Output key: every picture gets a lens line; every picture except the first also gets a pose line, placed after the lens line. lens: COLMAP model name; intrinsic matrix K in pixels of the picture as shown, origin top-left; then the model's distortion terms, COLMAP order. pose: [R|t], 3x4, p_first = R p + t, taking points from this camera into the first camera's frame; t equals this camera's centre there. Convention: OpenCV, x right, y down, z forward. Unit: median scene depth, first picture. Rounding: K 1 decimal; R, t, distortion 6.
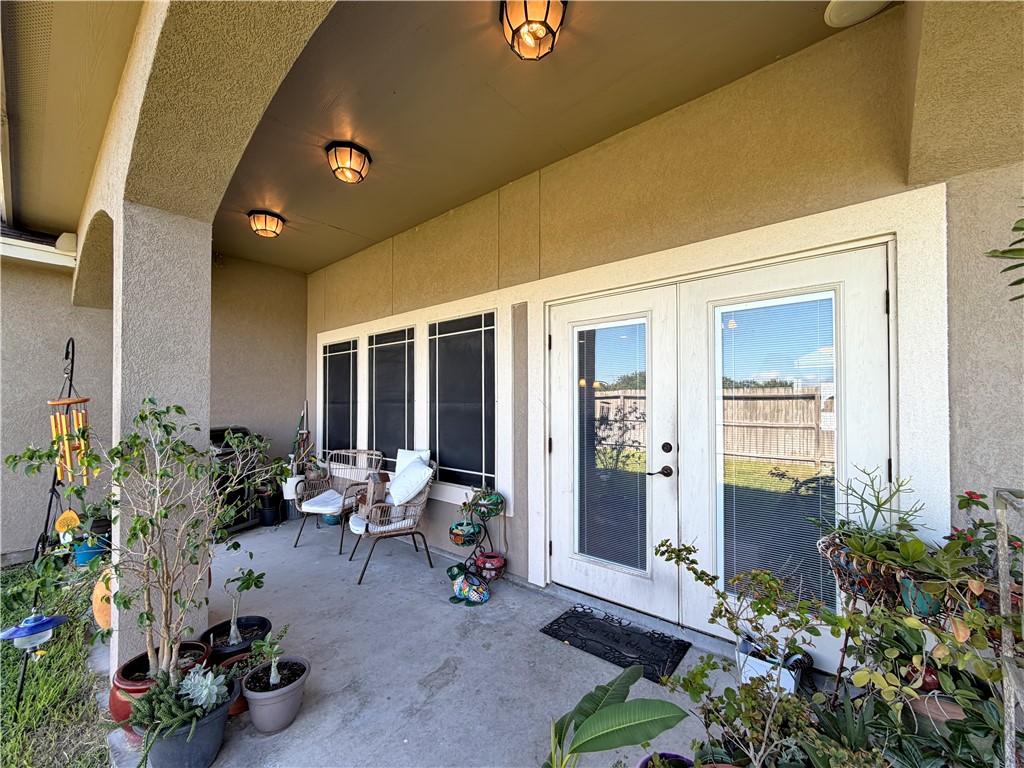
lens RADIAL K [[417.1, 0, 508.5], [0, 417.1, 401.9], [0, 0, 1]] dist [0.000362, -0.000013]
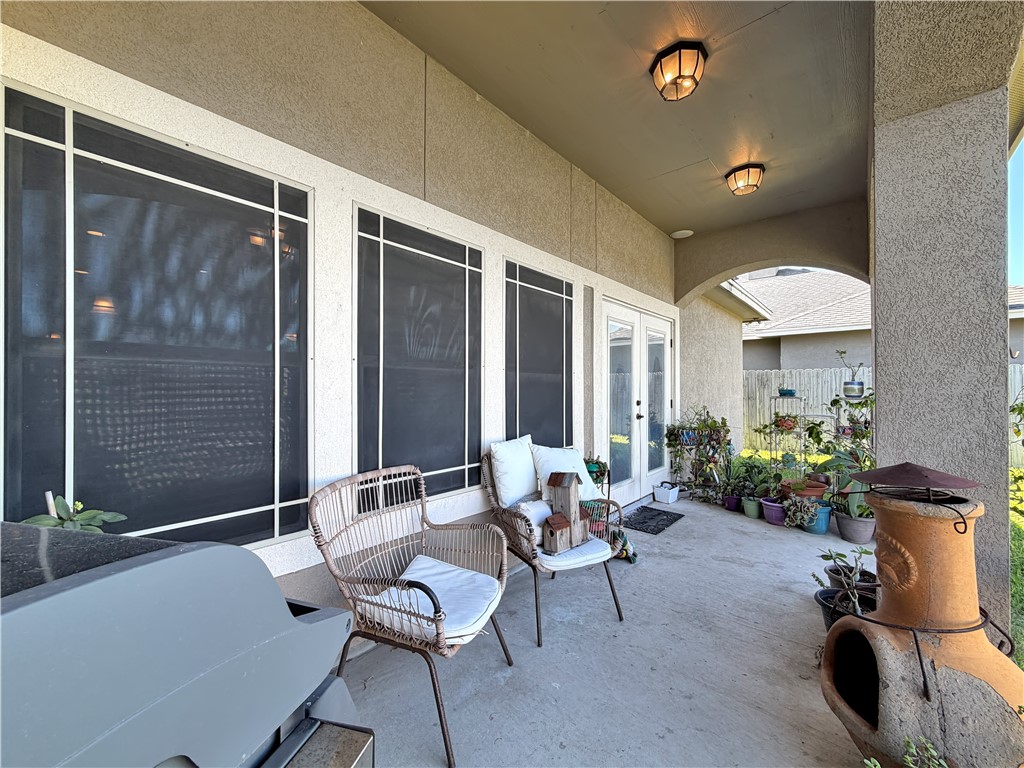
lens RADIAL K [[423.7, 0, 494.1], [0, 423.7, 385.5], [0, 0, 1]] dist [0.000144, 0.000039]
pose [[0.009633, 0.004005, 0.999946, -0.990597], [-0.010161, 0.999941, -0.003907, 0.032887], [-0.999902, -0.010122, 0.009674, 1.101594]]
